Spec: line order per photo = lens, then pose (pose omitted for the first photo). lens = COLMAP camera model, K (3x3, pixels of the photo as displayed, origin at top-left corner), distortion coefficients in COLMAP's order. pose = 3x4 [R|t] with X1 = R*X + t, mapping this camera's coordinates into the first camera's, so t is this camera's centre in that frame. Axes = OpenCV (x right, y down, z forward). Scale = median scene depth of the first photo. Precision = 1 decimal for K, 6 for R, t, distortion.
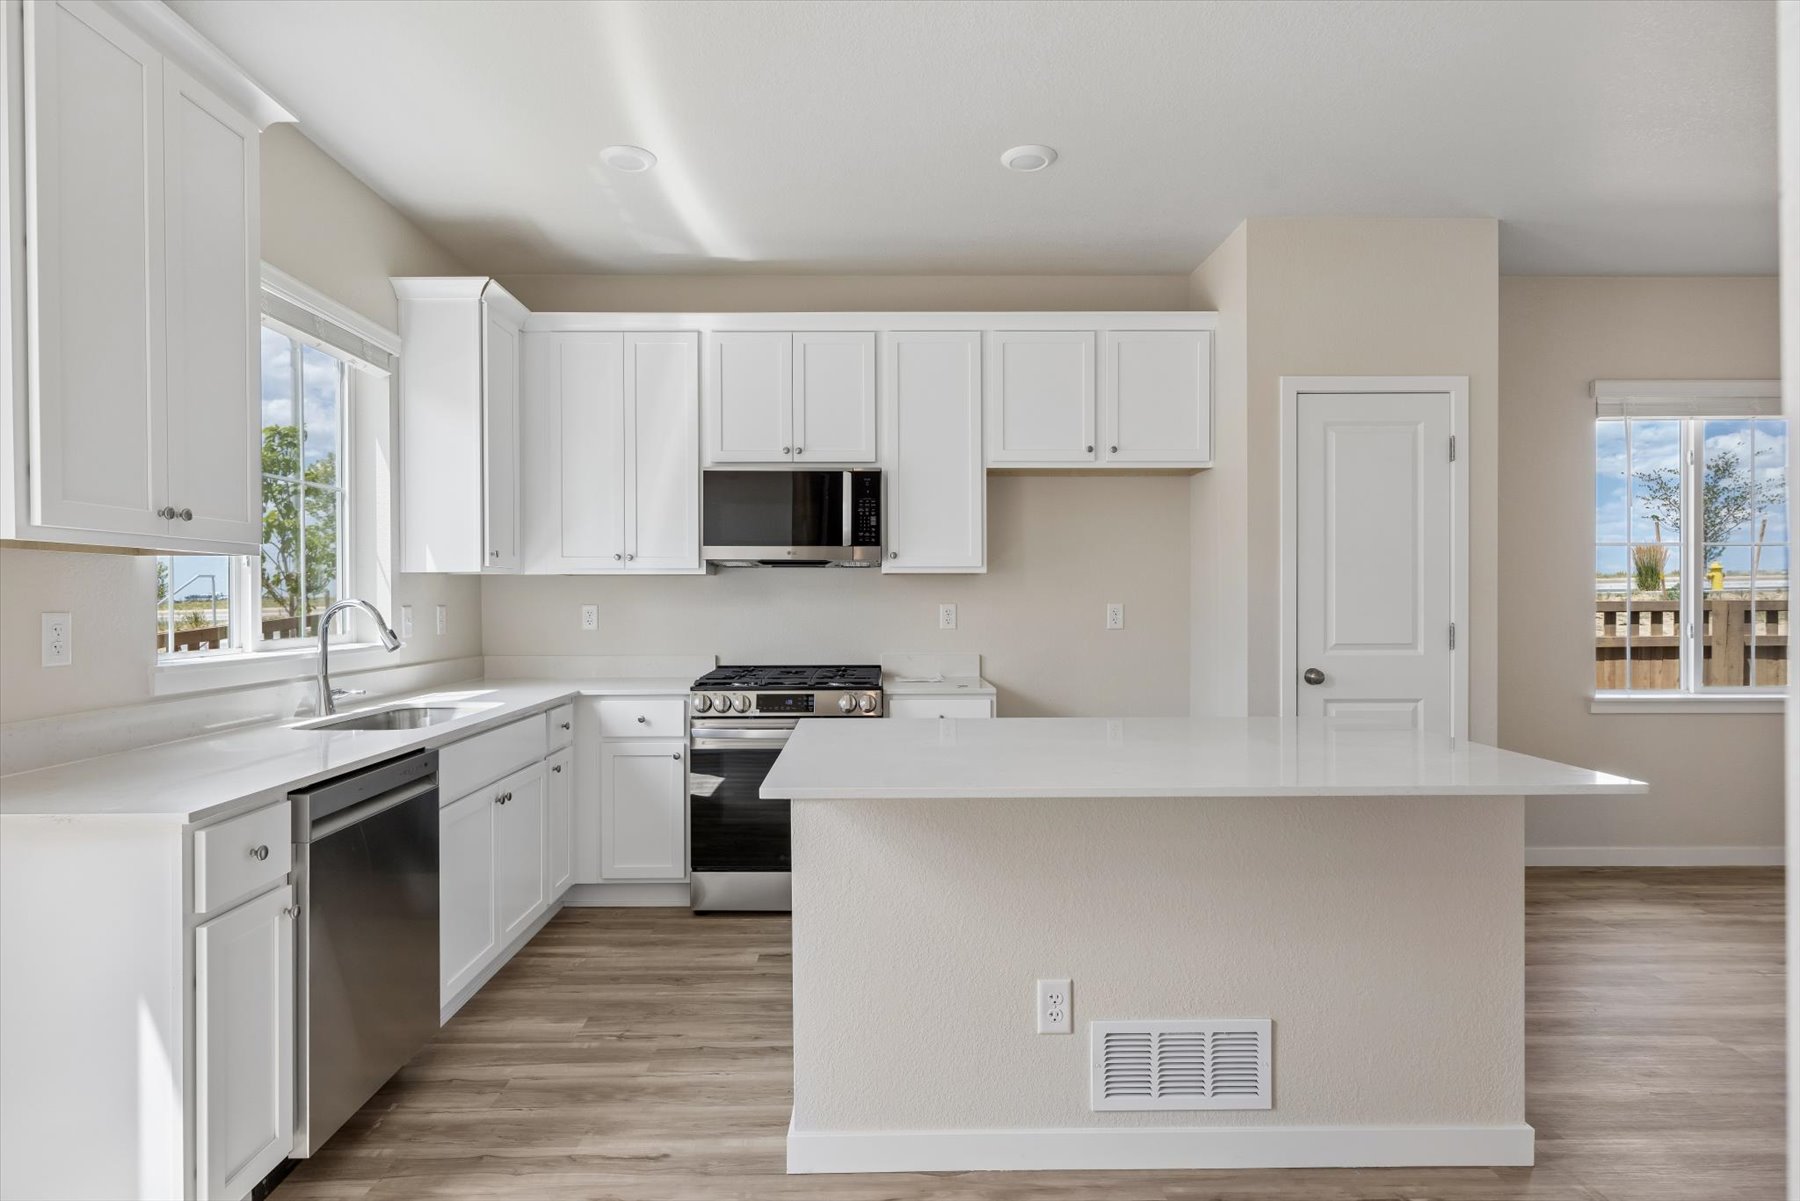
lens RADIAL K [[968.7, 0, 891.3], [0, 968.7, 604.9], [0, 0, 1]] dist [0.002334, 0.000768]
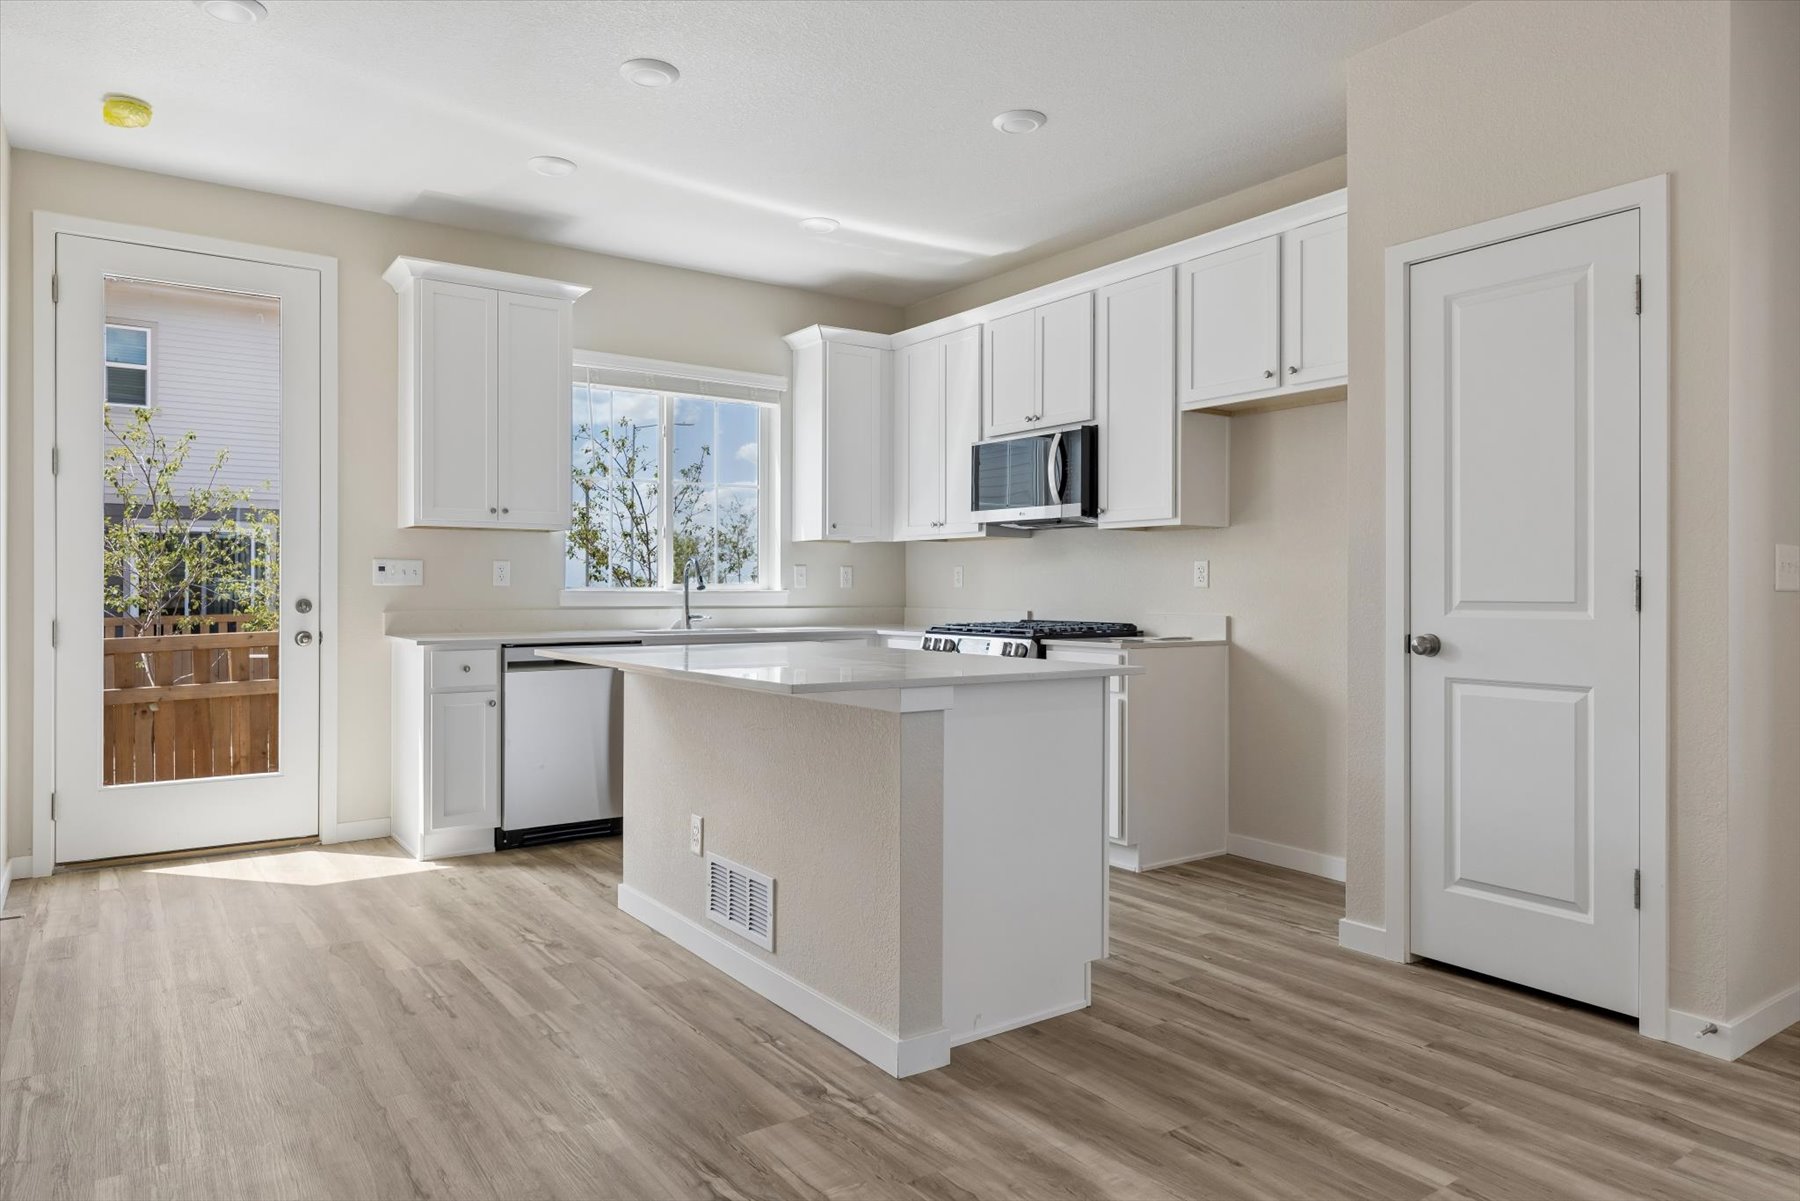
lens RADIAL K [[1128.0, 0, 893.7], [0, 1128.0, 585.9], [0, 0, 1]] dist [0.002383, 0.002222]
pose [[0.562314, 0.000292, -0.826924, 0.915567], [-0.009822, 0.999932, -0.006326, 0.038624], [0.826865, 0.011679, 0.562279, 0.182422]]
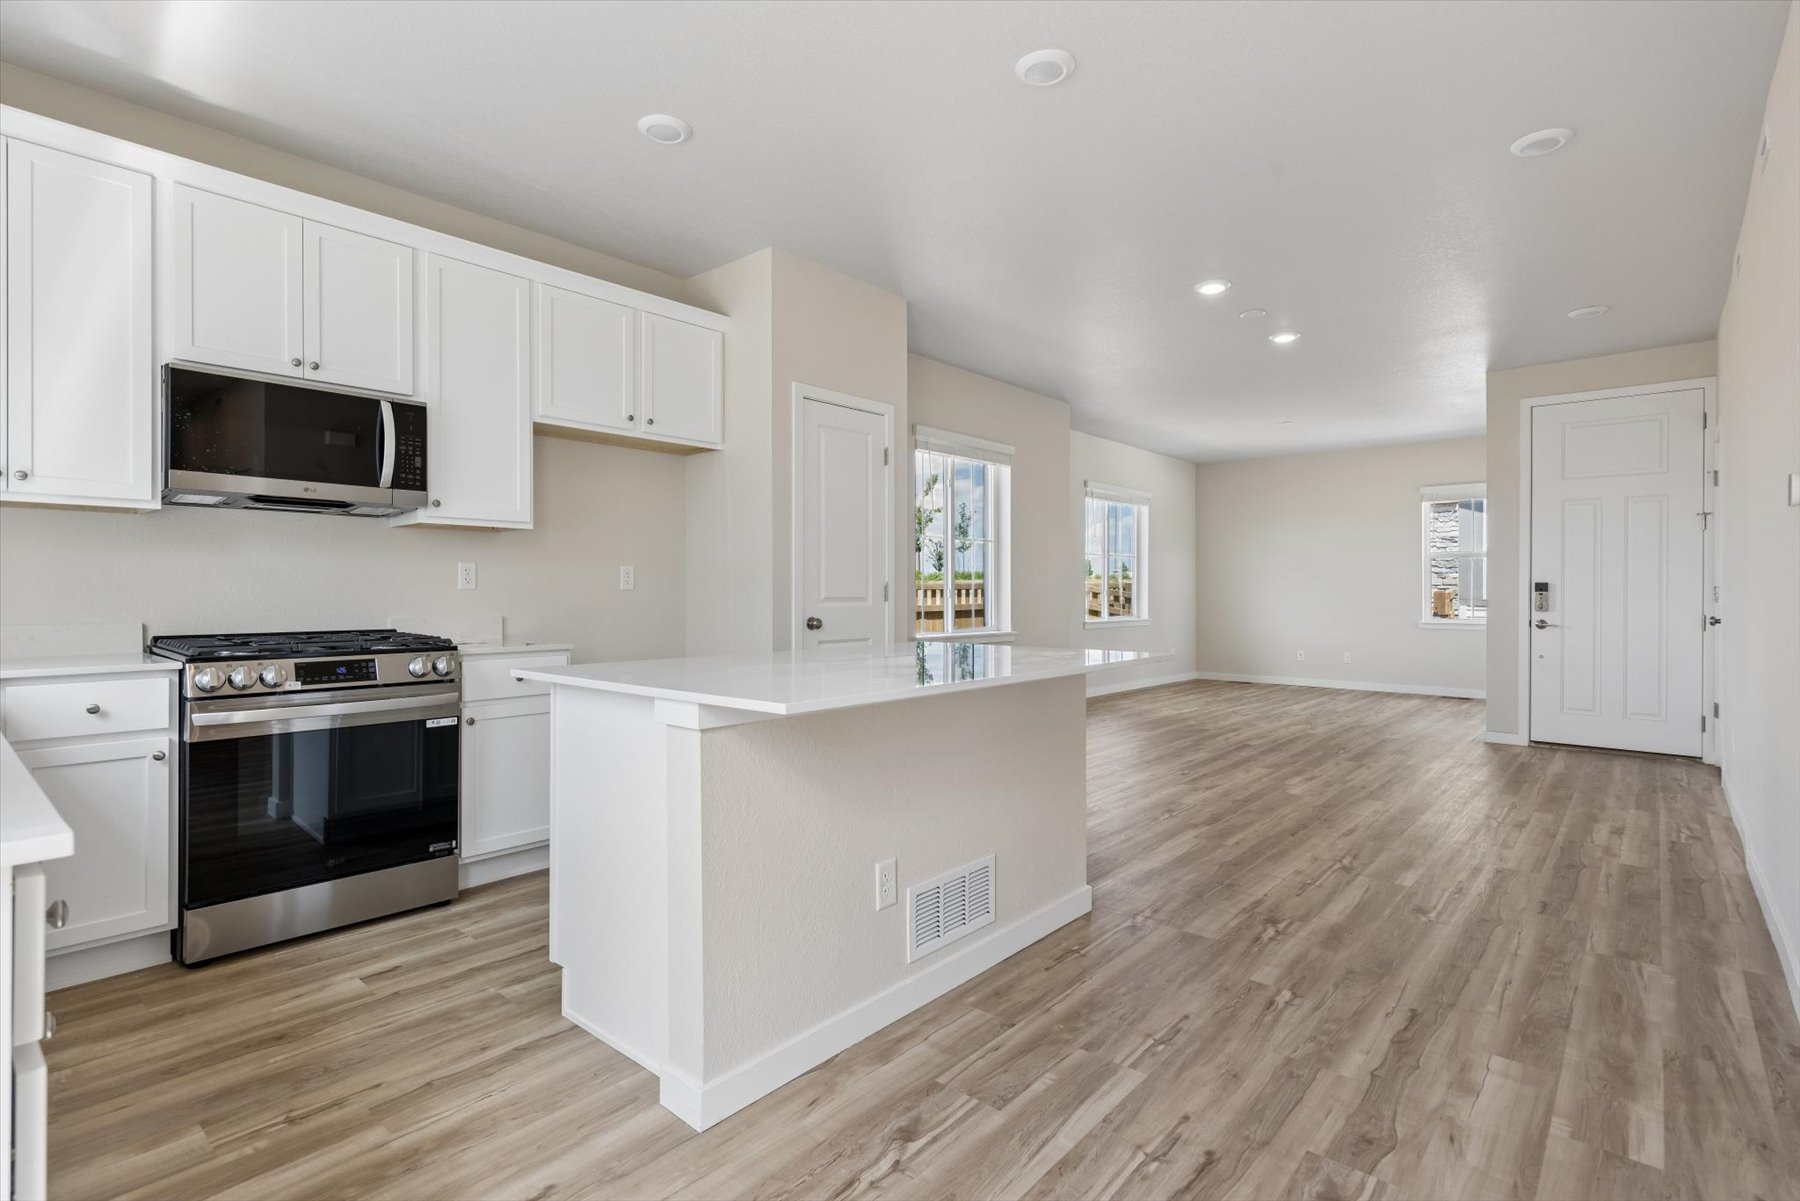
lens RADIAL K [[863.6, 0, 889.1], [0, 863.6, 591.0], [0, 0, 1]] dist [0.000470, 0.000770]
pose [[0.674382, 0.003051, 0.738376, -0.329636], [0.003494, 0.999967, -0.007323, 0.040253], [-0.738374, 0.007519, 0.674349, 0.166463]]
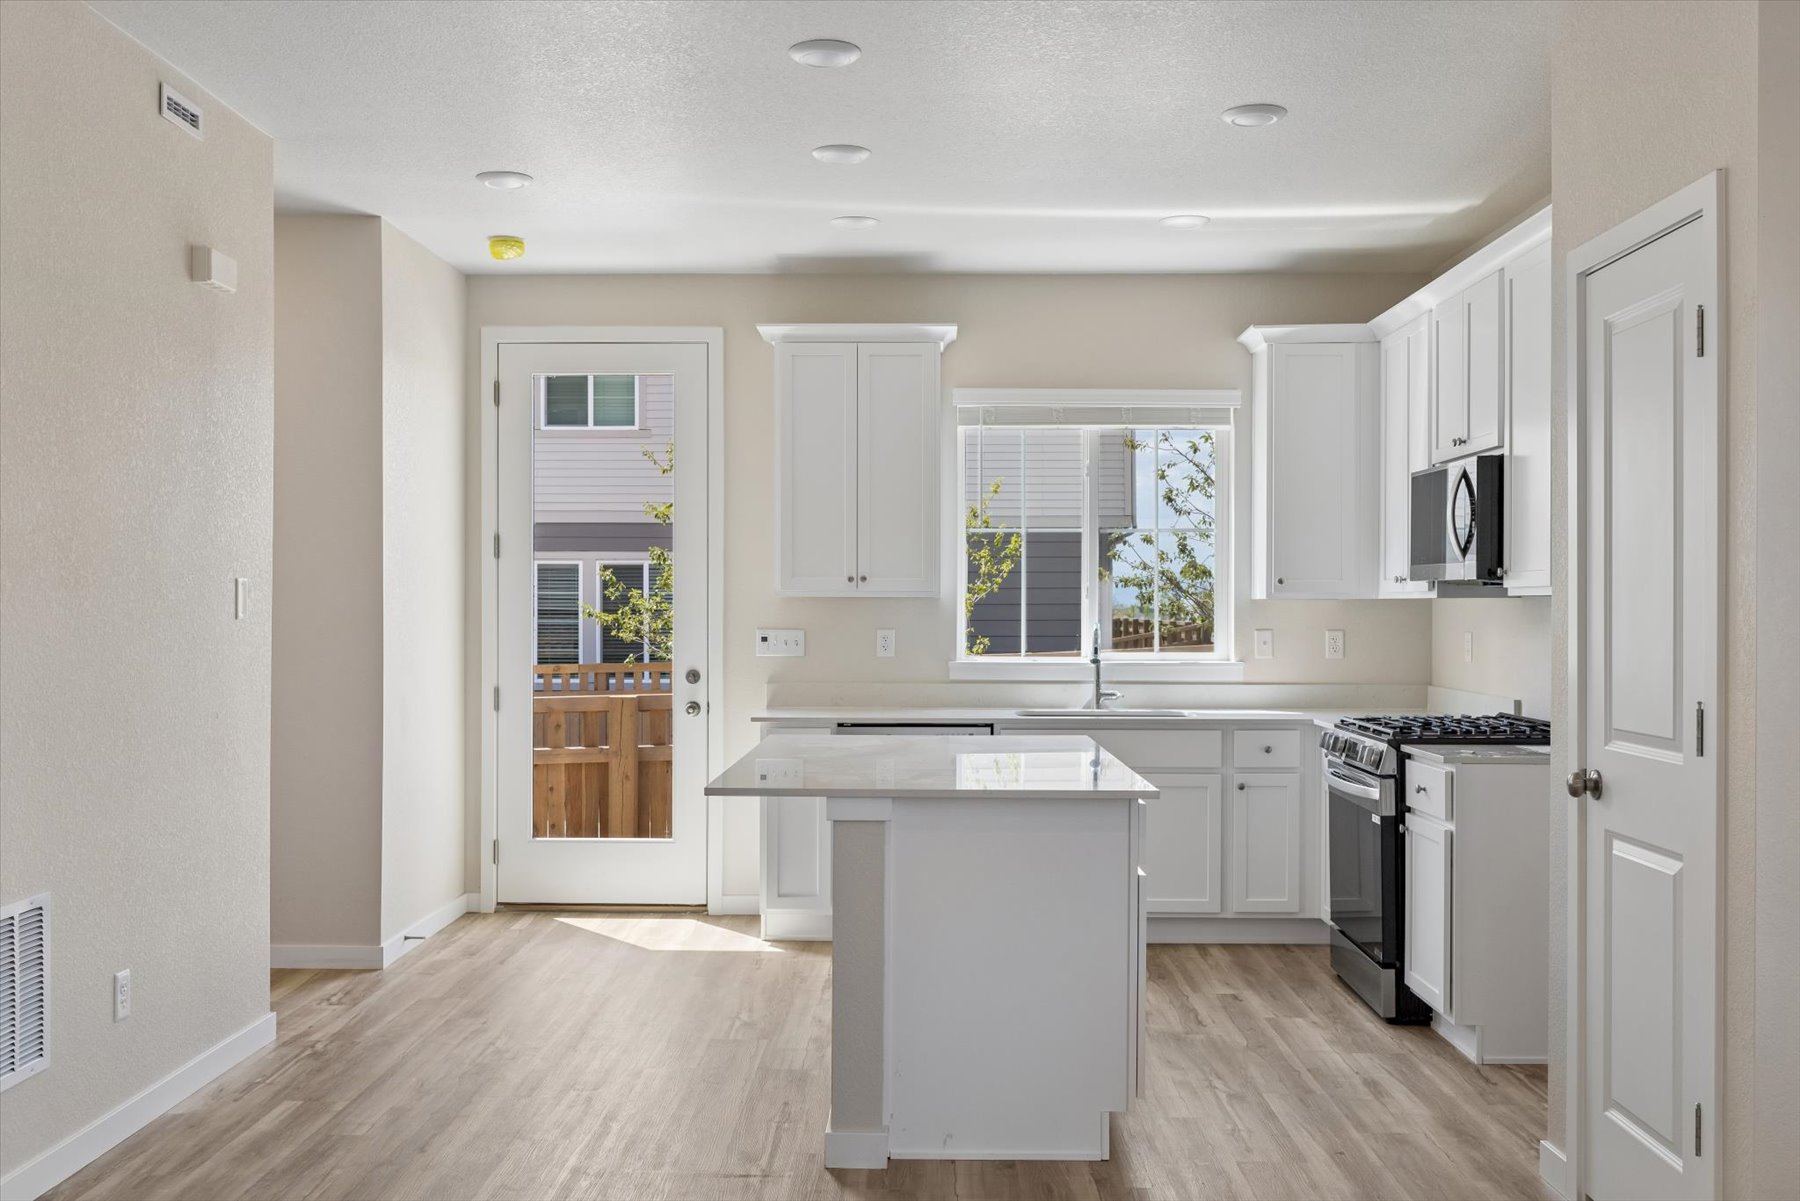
lens RADIAL K [[1721.2, 0, 901.8], [0, 1721.2, 608.0], [0, 0, 1]] dist [-0.004722, 0.003576]
pose [[-0.033826, 0.002383, -0.999425, 1.426600], [-0.011154, 0.999934, 0.002761, -0.024774], [0.999365, 0.011241, -0.033797, 0.639285]]
